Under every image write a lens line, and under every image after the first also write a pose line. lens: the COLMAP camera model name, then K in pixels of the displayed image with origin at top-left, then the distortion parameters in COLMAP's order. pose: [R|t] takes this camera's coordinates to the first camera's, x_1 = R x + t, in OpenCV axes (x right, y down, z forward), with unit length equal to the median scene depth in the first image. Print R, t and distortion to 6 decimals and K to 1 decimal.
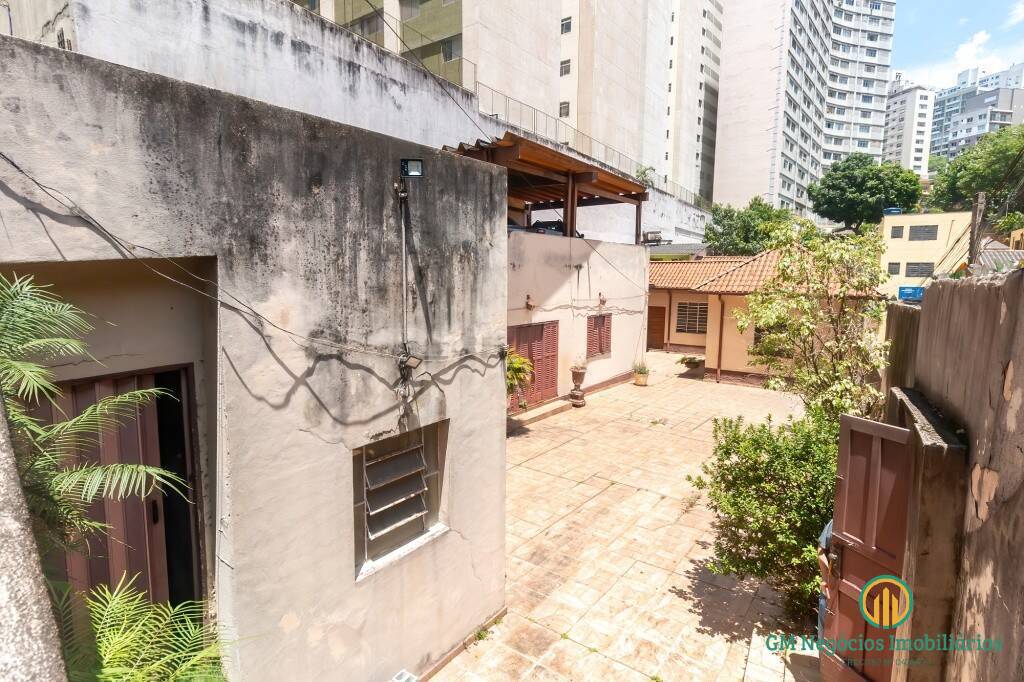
lens RADIAL K [[516.3, 0, 513.0], [0, 516.3, 333.6], [0, 0, 1]] dist [0.005081, -0.000606]
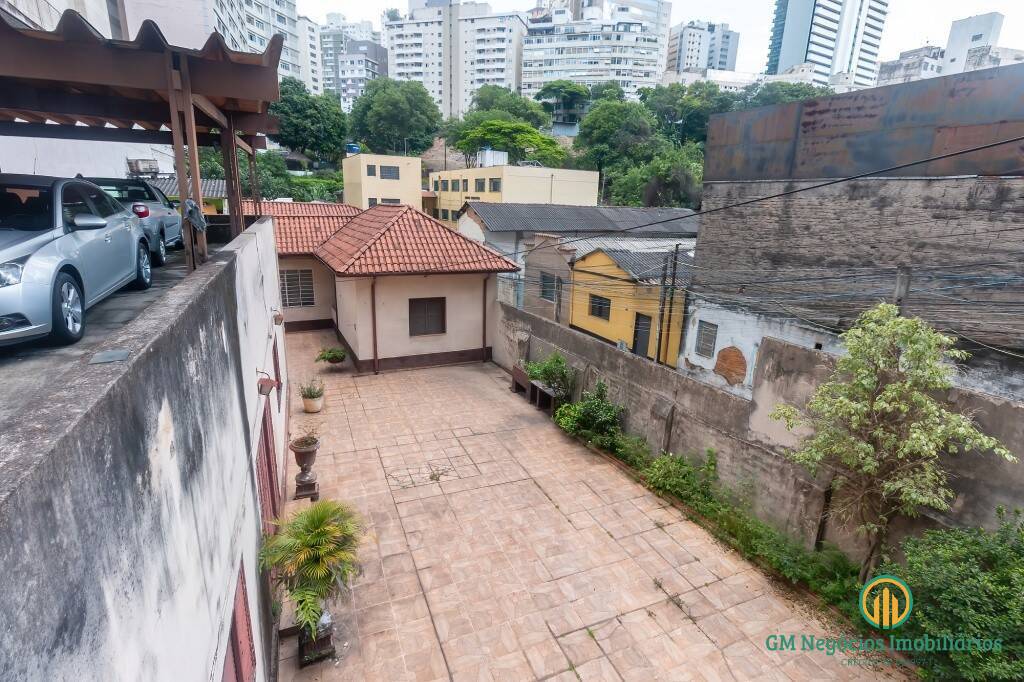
lens RADIAL K [[496.4, 0, 517.7], [0, 496.4, 333.0], [0, 0, 1]] dist [0.005632, 0.000466]
pose [[0.508398, -0.221334, 0.832192, -0.170647], [0.074429, 0.974081, 0.213602, -0.136781], [-0.857900, -0.046656, 0.511695, 0.367765]]
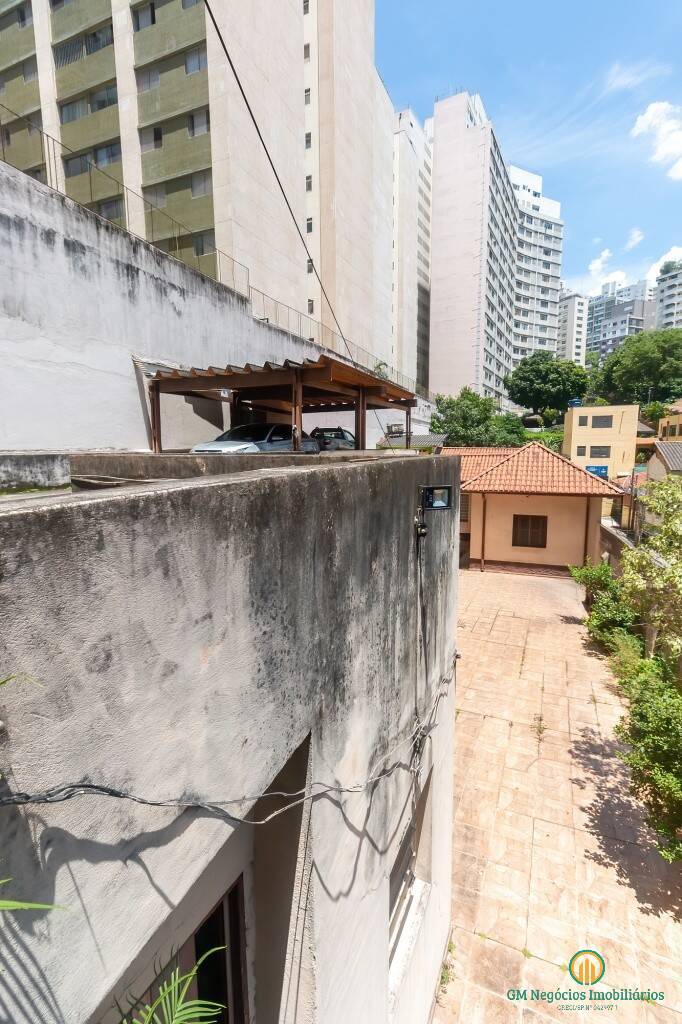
lens RADIAL K [[473.4, 0, 346.1], [0, 473.4, 516.9], [0, 0, 1]] dist [0.003417, -0.000358]
pose [[0.976661, -0.047108, 0.209558, -0.098576], [0.041815, 0.998686, 0.029622, -0.065331], [-0.210678, -0.020168, 0.977347, 0.067458]]
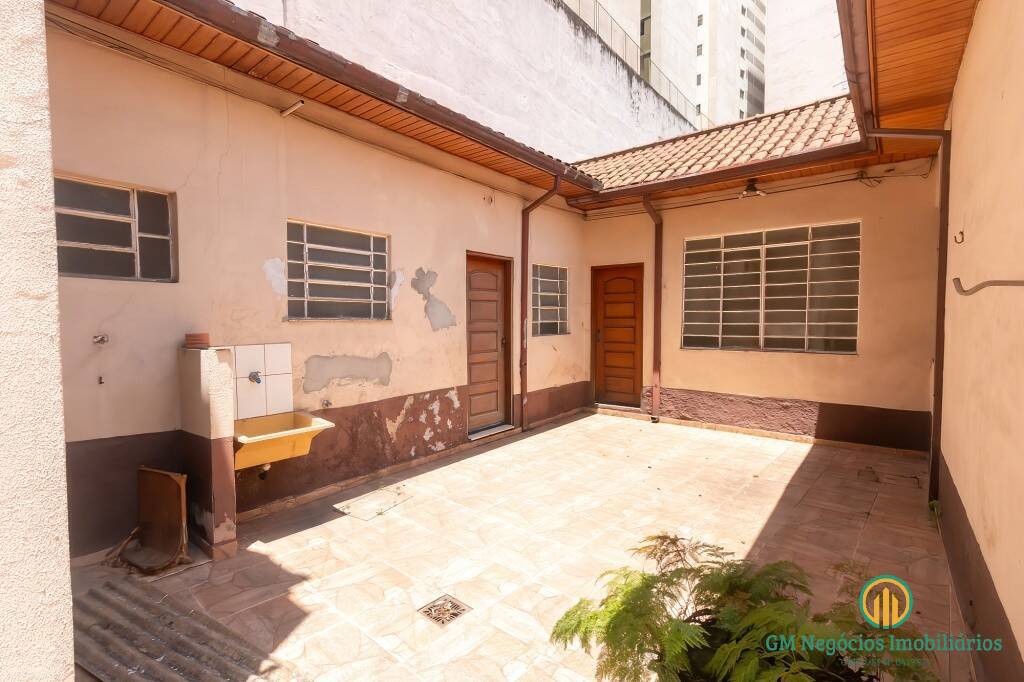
lens RADIAL K [[487.4, 0, 513.6], [0, 487.4, 335.1], [0, 0, 1]] dist [0.002091, -0.000054]
pose [[0.994438, -0.009654, -0.104881, 0.340505], [0.001094, 0.996684, -0.081365, 0.015670], [0.105318, 0.080798, 0.991151, 0.982149]]
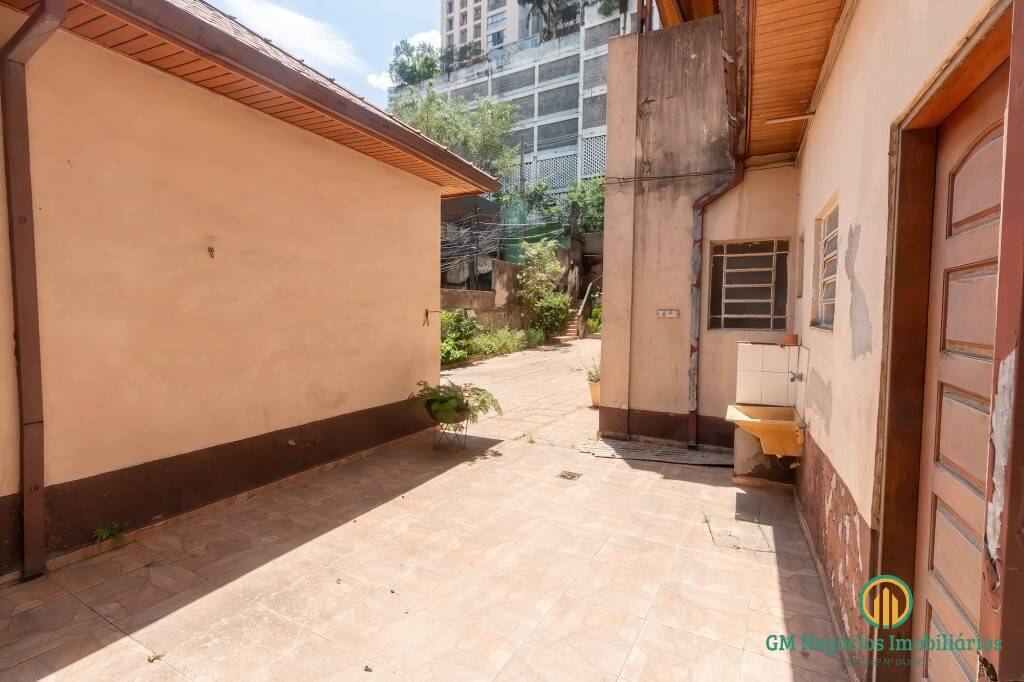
lens RADIAL K [[481.9, 0, 512.5], [0, 481.9, 330.2], [0, 0, 1]] dist [0.006555, -0.000373]
pose [[-0.993274, -0.021631, -0.113750, 0.366039], [-0.038444, 0.988276, 0.147761, -0.029830], [0.109220, 0.151141, -0.982460, 1.353575]]
